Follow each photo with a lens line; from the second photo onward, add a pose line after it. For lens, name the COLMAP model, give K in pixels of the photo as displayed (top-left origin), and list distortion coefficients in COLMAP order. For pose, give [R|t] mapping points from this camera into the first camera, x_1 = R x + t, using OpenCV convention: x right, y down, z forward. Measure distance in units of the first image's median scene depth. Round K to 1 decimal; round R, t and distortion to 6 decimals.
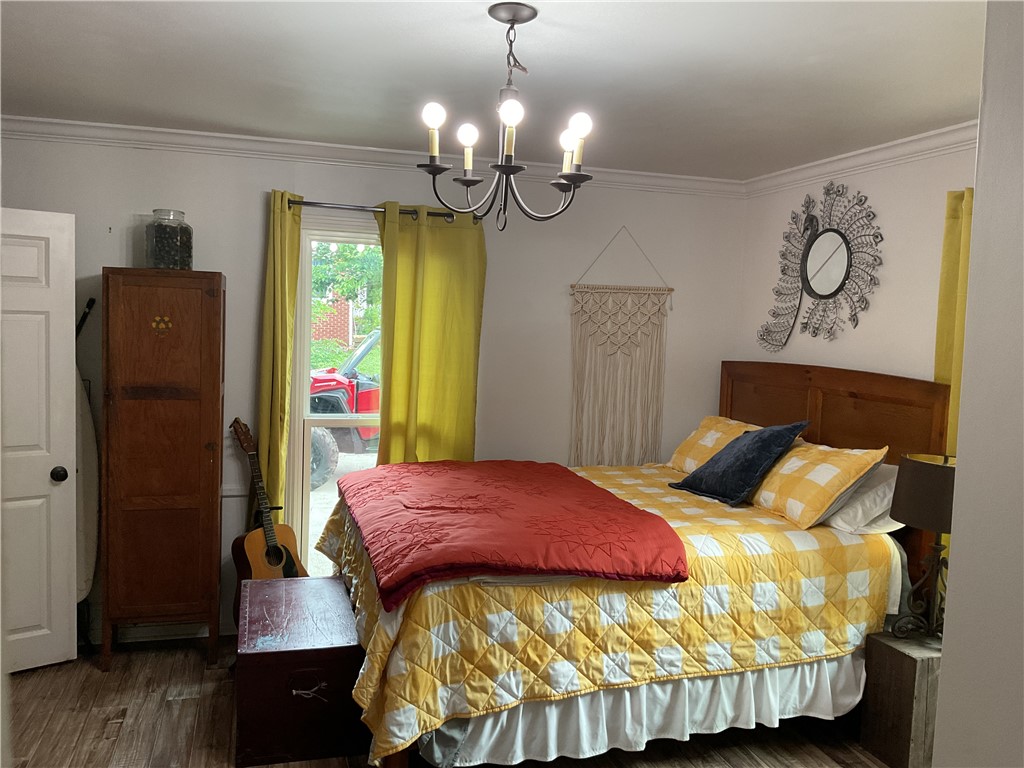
lens RADIAL K [[844.1, 0, 512.3], [0, 844.1, 381.9], [0, 0, 1]] dist [-0.032881, 0.002898]
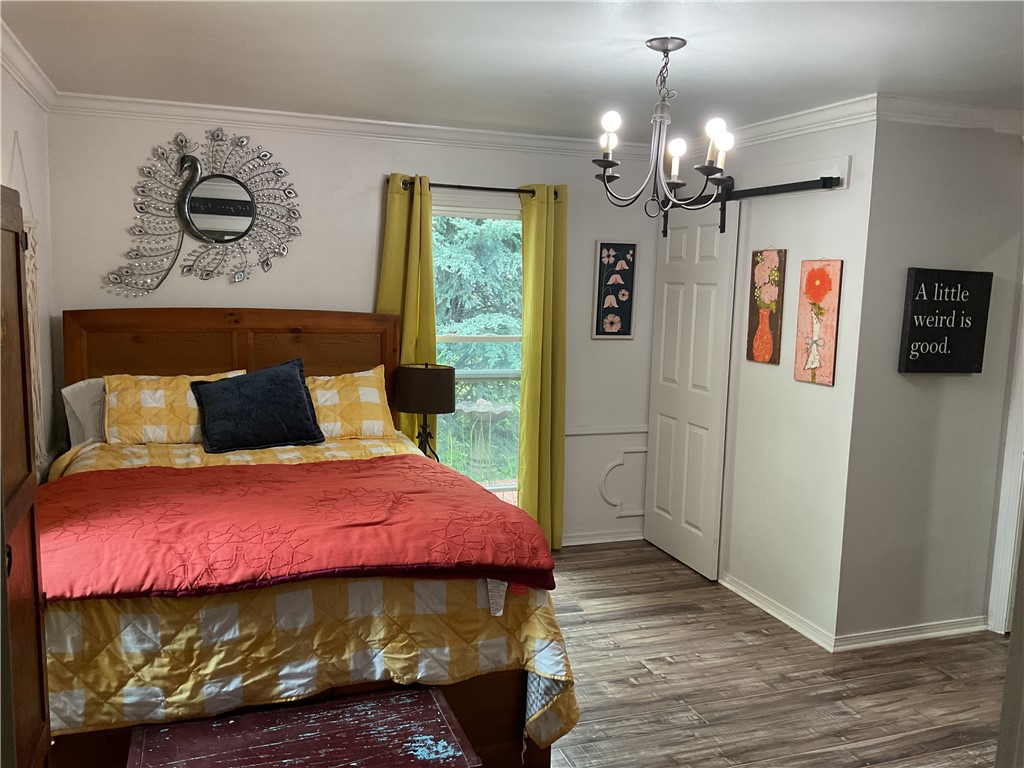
lens RADIAL K [[844.1, 0, 511.2], [0, 844.1, 386.2], [0, 0, 1]] dist [-0.032881, 0.002898]
pose [[-0.080419, -0.168922, 0.982343, -0.702880], [0.038642, 0.984266, 0.172416, -0.088943], [-0.996012, 0.051825, -0.072627, 0.720713]]
